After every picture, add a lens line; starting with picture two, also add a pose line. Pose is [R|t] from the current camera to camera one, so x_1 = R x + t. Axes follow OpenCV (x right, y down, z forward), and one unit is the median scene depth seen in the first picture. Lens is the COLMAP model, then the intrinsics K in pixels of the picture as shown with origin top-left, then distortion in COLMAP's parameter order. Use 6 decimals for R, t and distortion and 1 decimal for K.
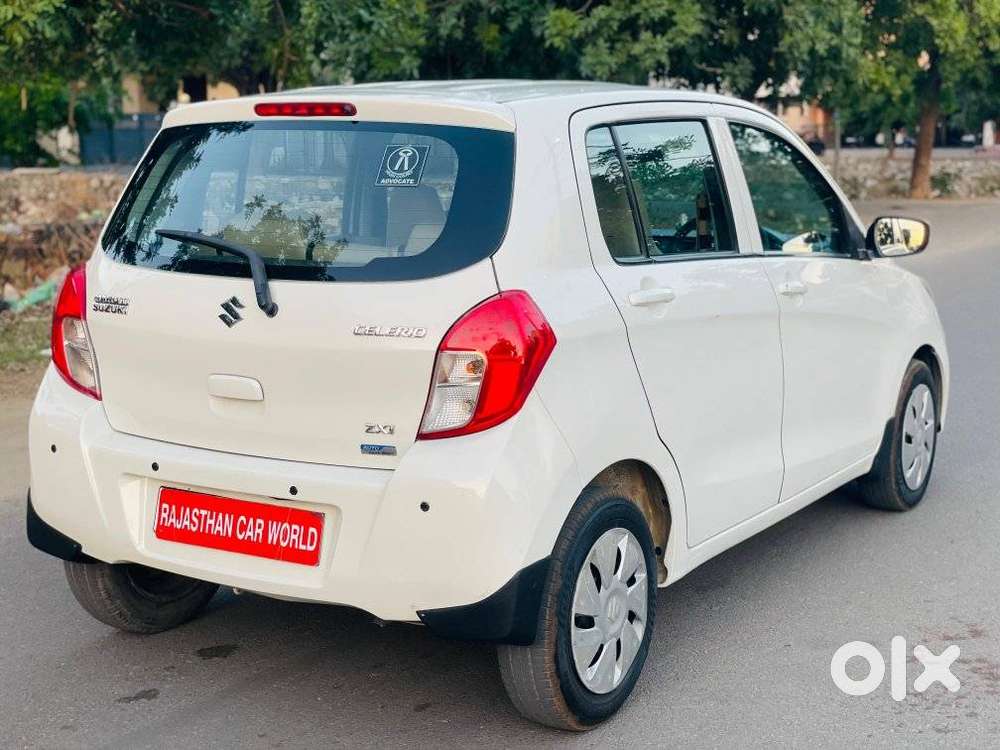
lens RADIAL K [[1564.4, 0, 500.2], [0, 1564.4, 375.7], [0, 0, 1]] dist [0.088194, 0.000000]
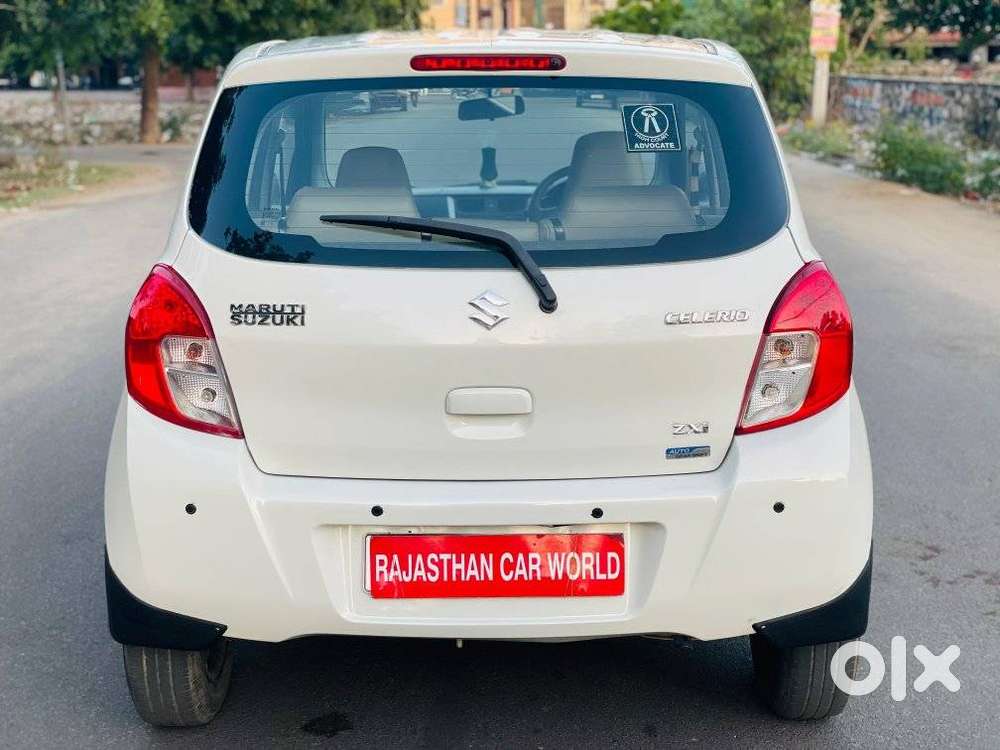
lens RADIAL K [[1564.4, 0, 499.6], [0, 1564.4, 376.5], [0, 0, 1]] dist [0.088194, 0.000000]
pose [[0.843872, -0.107261, 0.525714, -0.596597], [0.088056, 0.994215, 0.061502, -0.055831], [-0.529269, -0.005607, 0.848436, 0.294004]]
